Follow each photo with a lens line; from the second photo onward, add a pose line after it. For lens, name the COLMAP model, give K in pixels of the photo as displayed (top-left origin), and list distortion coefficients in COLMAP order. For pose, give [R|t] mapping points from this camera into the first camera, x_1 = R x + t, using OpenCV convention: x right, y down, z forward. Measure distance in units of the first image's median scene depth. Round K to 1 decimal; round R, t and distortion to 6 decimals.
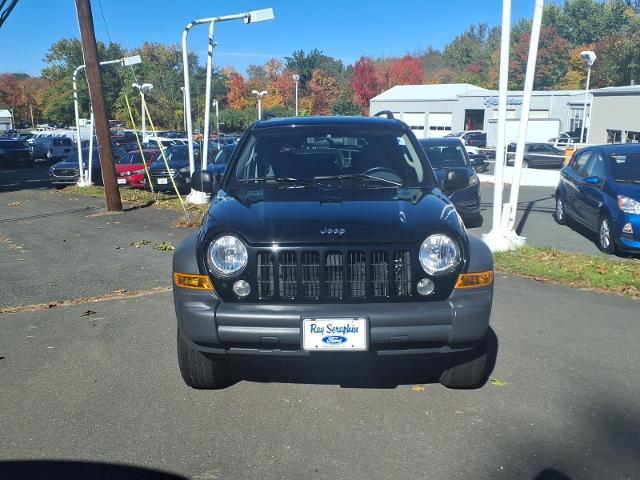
lens RADIAL K [[609.5, 0, 317.1], [0, 609.5, 239.3], [0, 0, 1]] dist [0.020689, 0.000000]
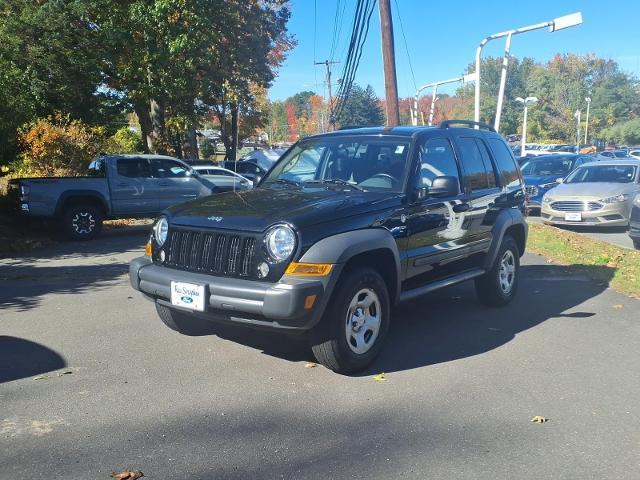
lens RADIAL K [[609.5, 0, 319.8], [0, 609.5, 241.6], [0, 0, 1]] dist [0.020689, 0.000000]
pose [[0.808713, 0.079663, -0.582784, 0.179593], [-0.090839, 0.995815, 0.010067, 0.000270], [0.581146, 0.044798, 0.812565, 0.016967]]
